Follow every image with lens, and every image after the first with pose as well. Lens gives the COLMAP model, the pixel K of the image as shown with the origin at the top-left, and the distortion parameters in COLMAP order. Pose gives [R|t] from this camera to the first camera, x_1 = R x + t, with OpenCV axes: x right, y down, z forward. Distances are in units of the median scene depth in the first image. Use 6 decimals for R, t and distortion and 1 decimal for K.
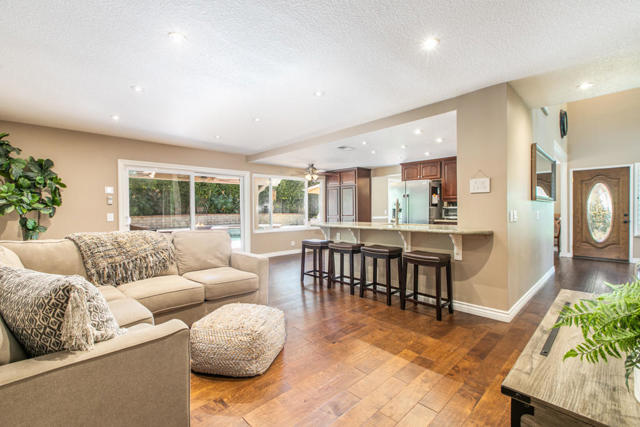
lens RADIAL K [[286.7, 0, 325.1], [0, 286.7, 211.8], [0, 0, 1]] dist [-0.006819, -0.000479]
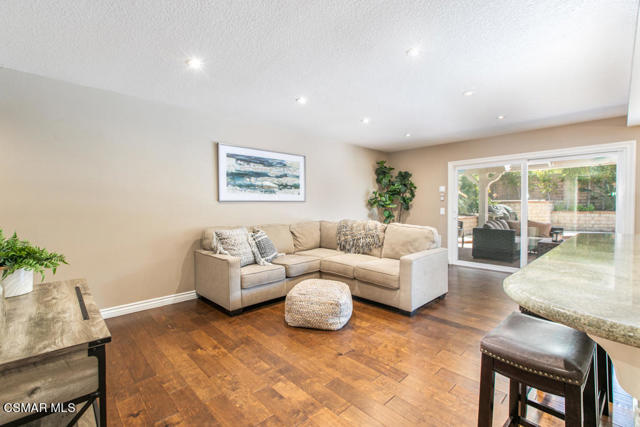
lens RADIAL K [[286.7, 0, 322.4], [0, 286.7, 210.5], [0, 0, 1]] dist [-0.006819, -0.000479]
pose [[-0.020174, 0.021997, -0.999554, 0.505802], [-0.005850, 0.999738, 0.022119, -0.008502], [0.999779, 0.006293, -0.020040, 0.535416]]
